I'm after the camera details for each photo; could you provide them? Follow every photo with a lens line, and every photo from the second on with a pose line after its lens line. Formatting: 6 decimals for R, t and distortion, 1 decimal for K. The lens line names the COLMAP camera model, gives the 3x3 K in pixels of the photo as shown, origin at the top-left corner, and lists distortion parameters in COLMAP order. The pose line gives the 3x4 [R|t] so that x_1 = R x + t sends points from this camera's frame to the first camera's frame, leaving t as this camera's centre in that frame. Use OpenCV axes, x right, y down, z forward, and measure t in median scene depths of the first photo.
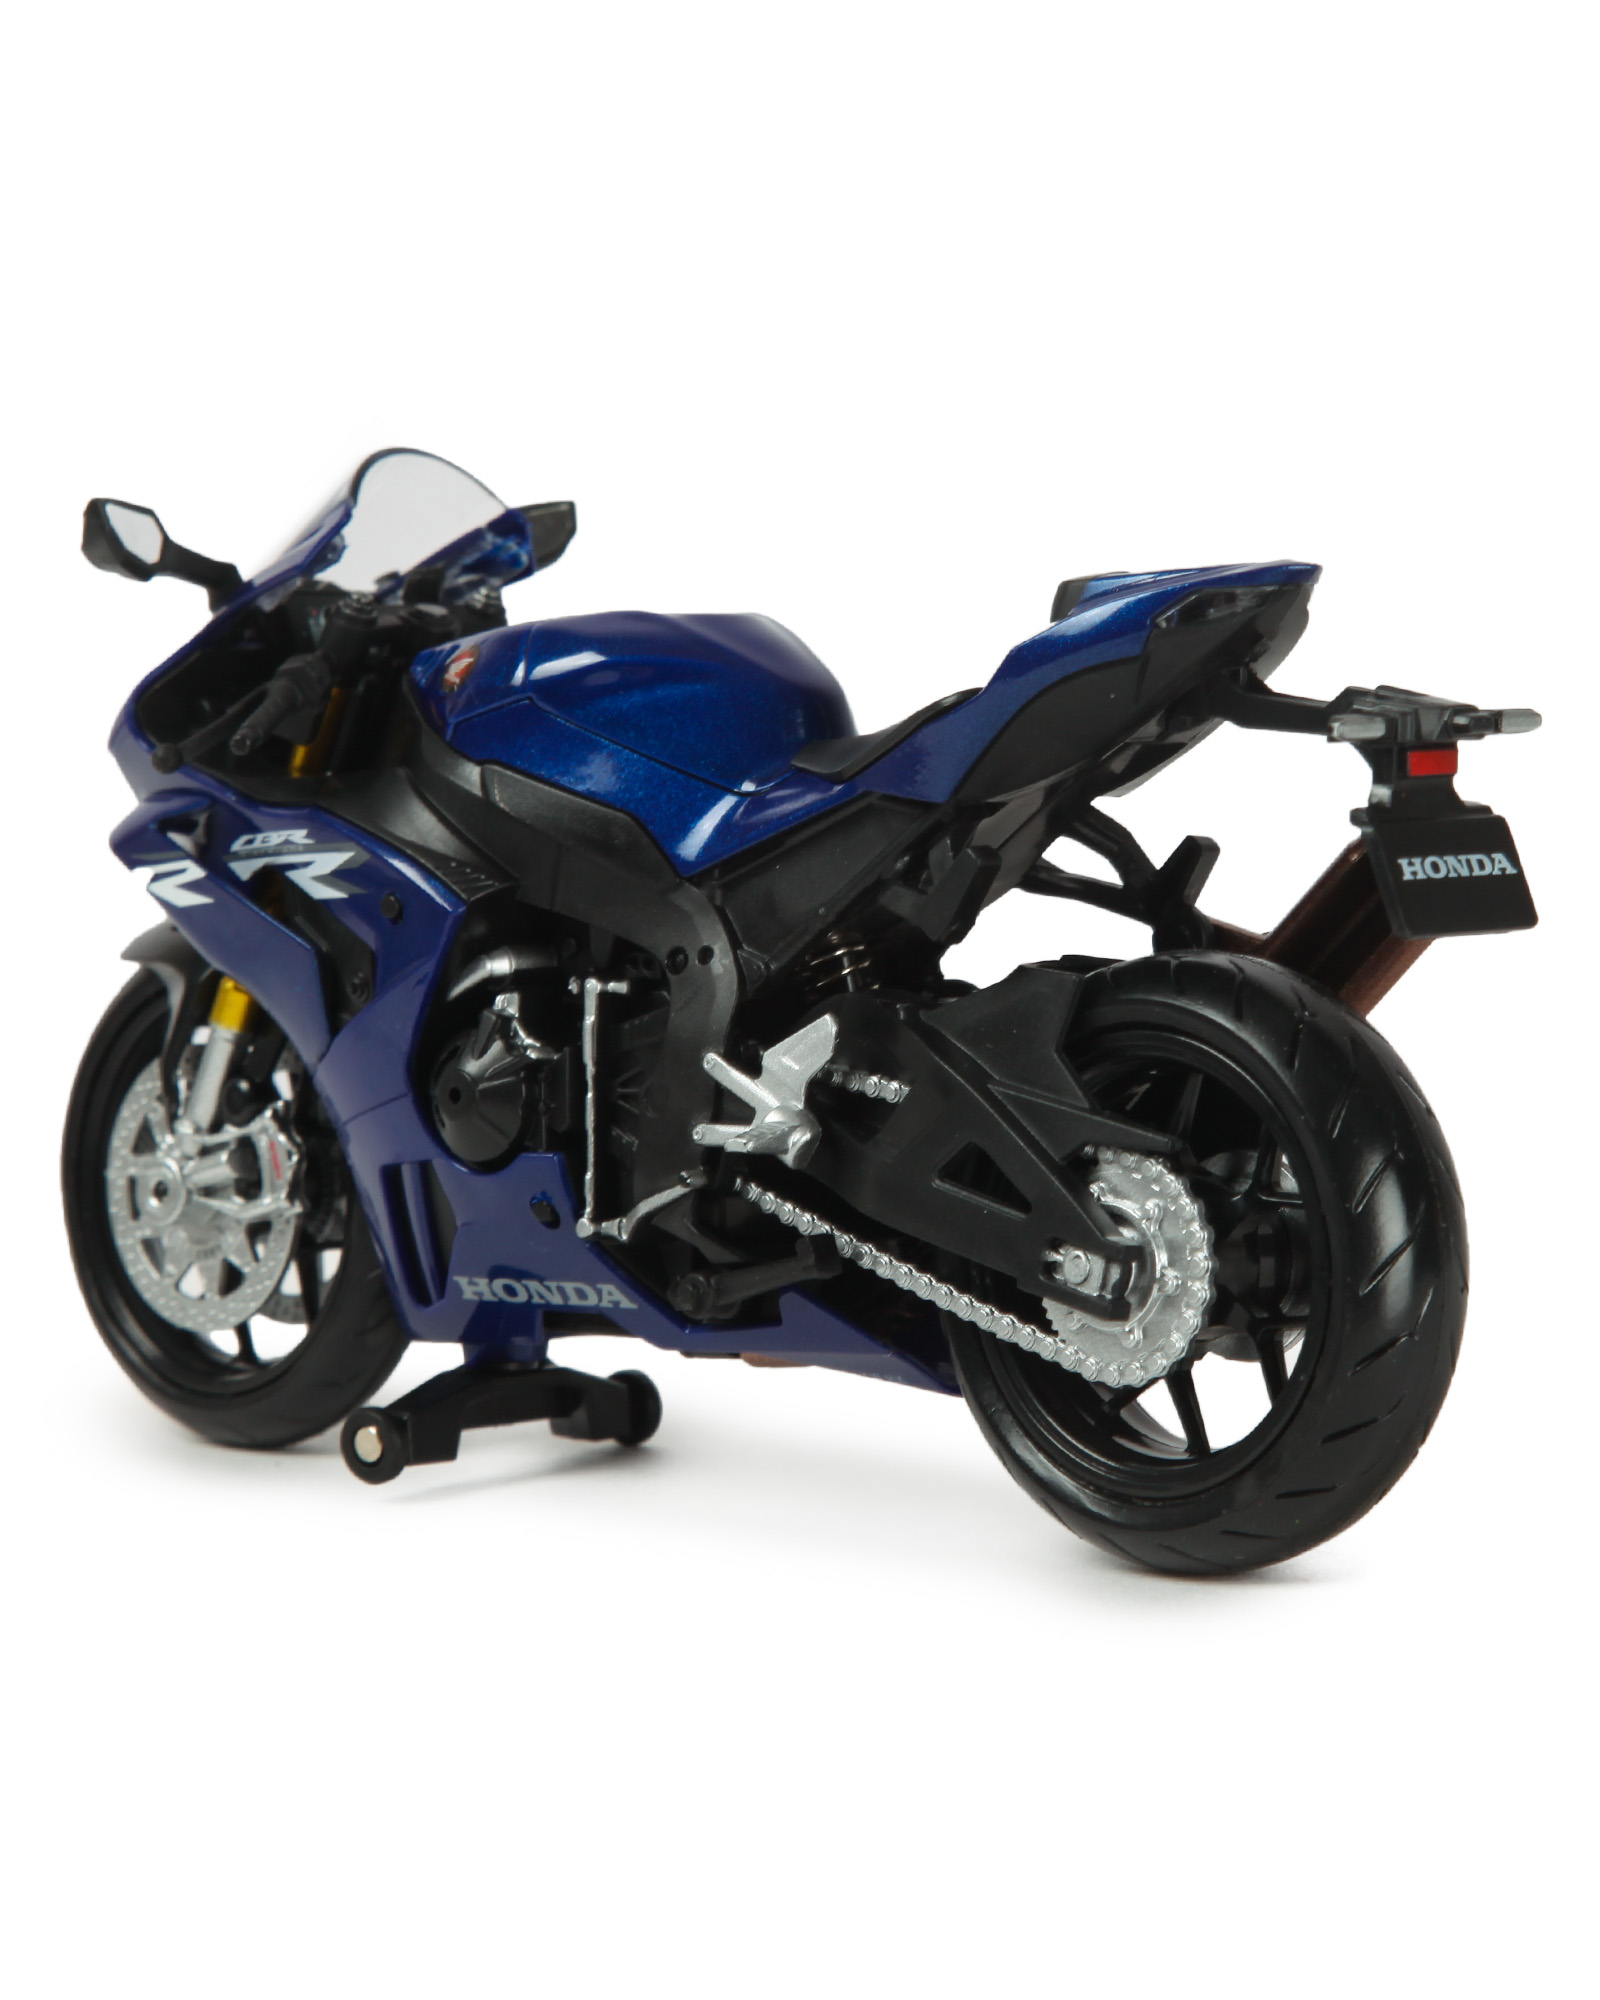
lens RADIAL K [[7719.9, 0, 801.7], [0, 7719.9, 1002.2], [0, 0, 1]] dist [0.556420, 0.000000]
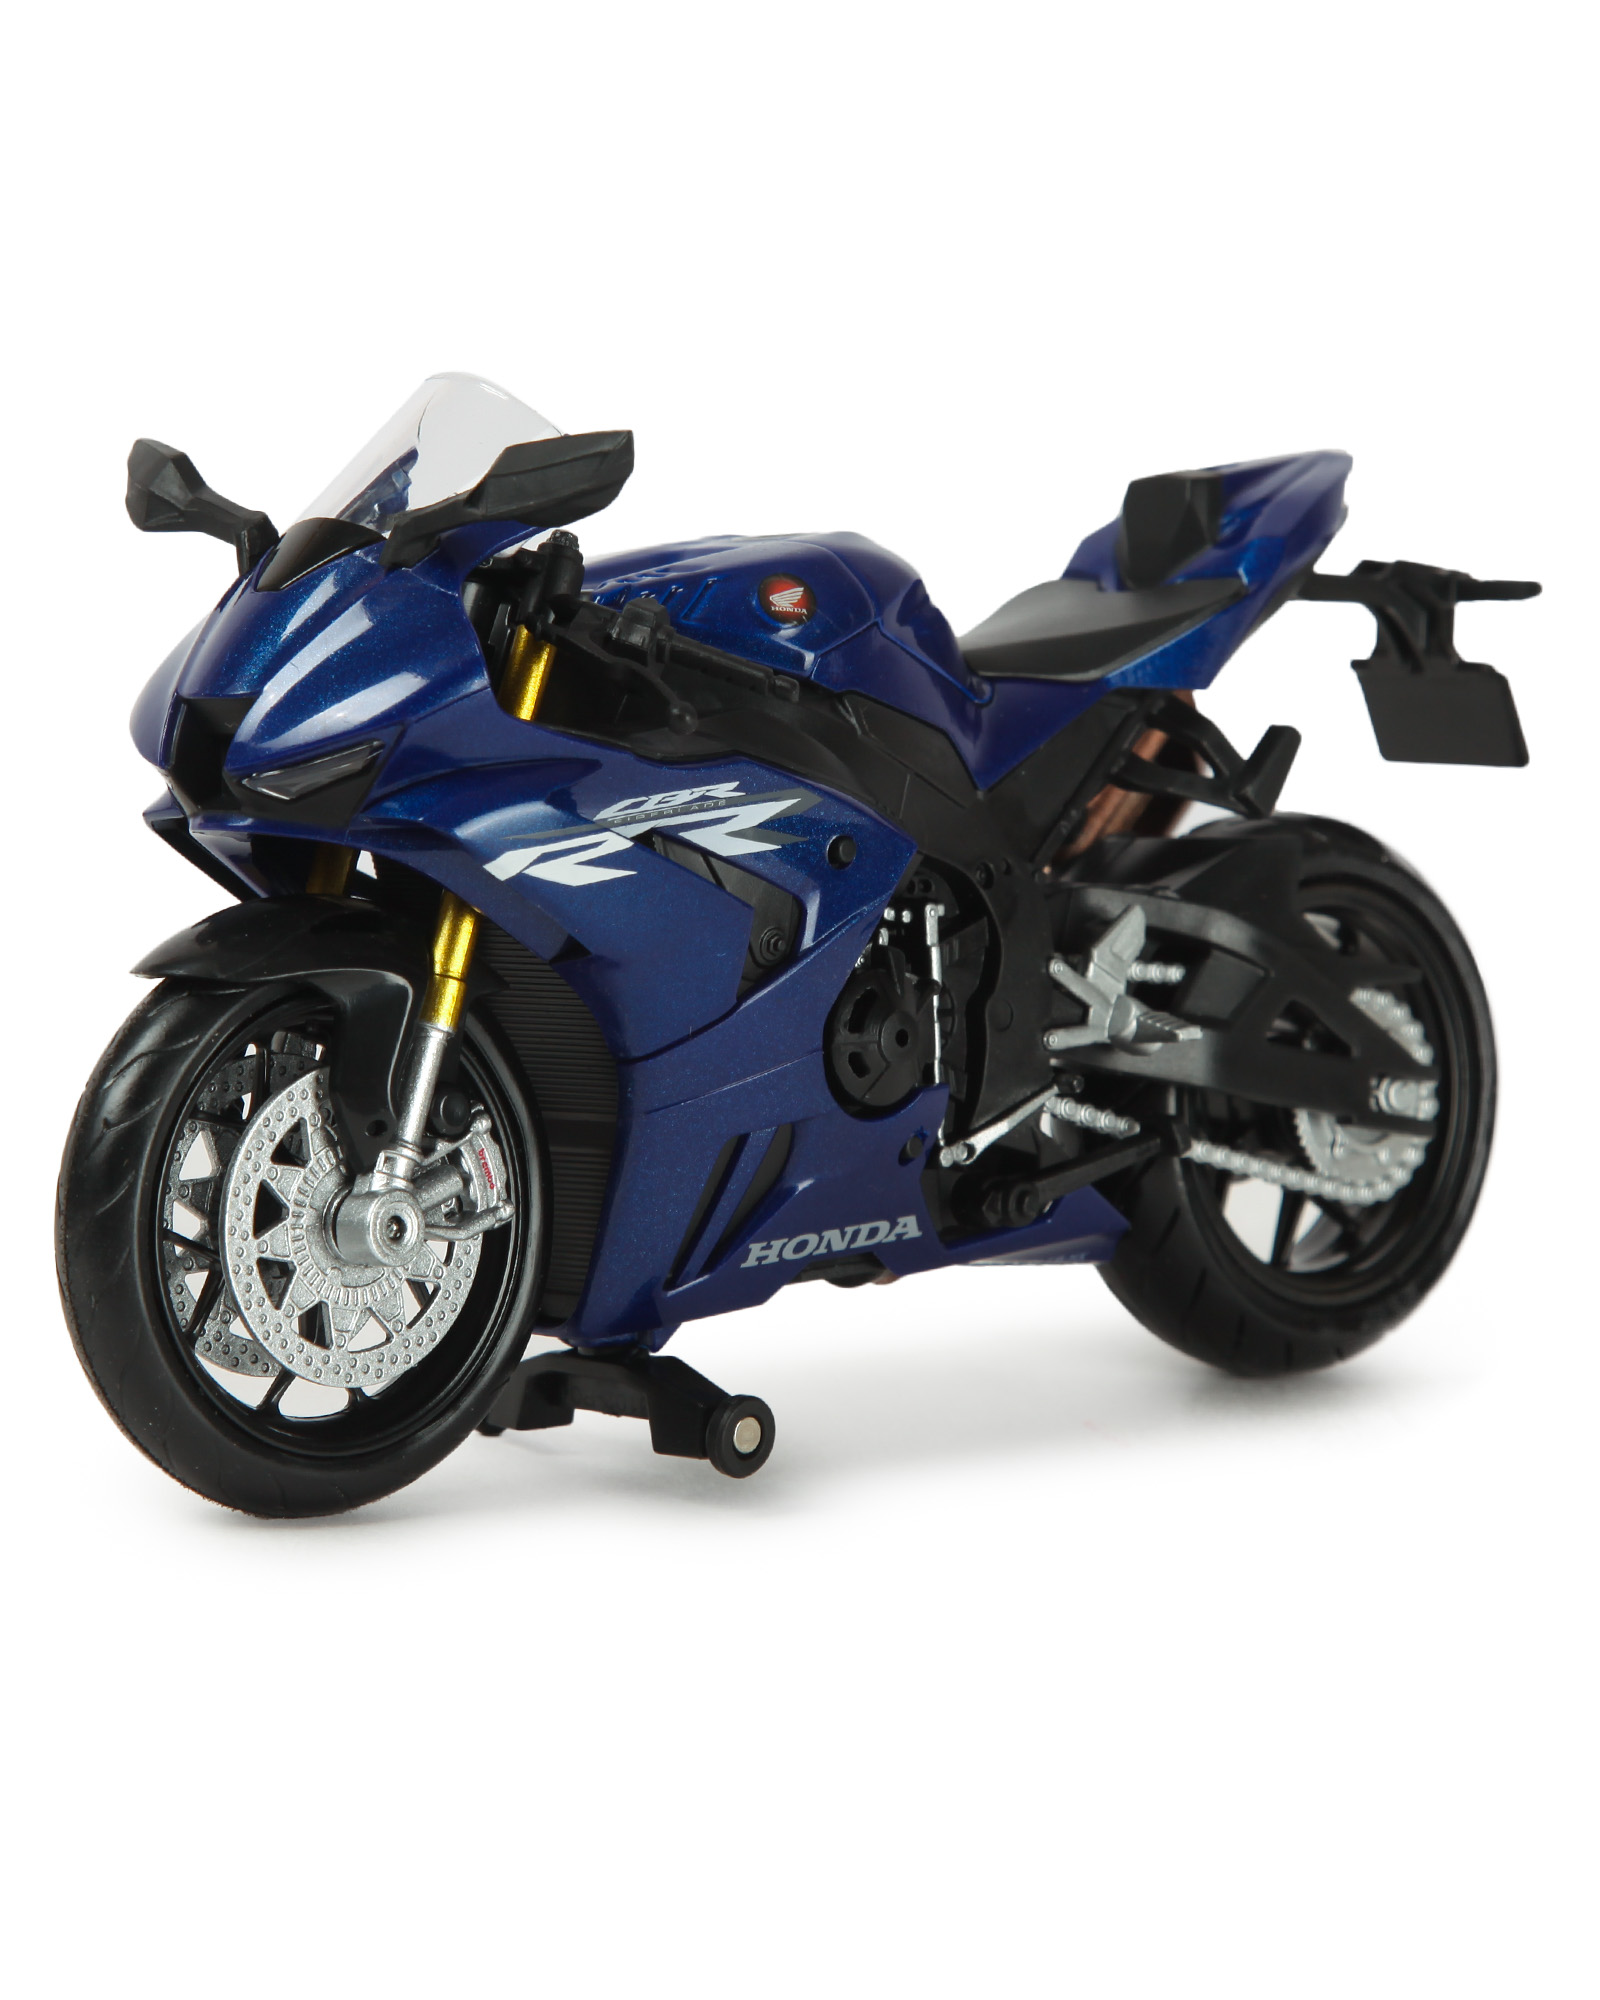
lens RADIAL K [[7719.9, 0, 802.2], [0, 7719.9, 987.6], [0, 0, 1]] dist [0.556420, 0.000000]
pose [[0.058938, -0.077600, 0.995241, -1.003089], [0.099298, 0.992485, 0.071505, -0.064211], [-0.993311, 0.094611, 0.066200, 0.946628]]
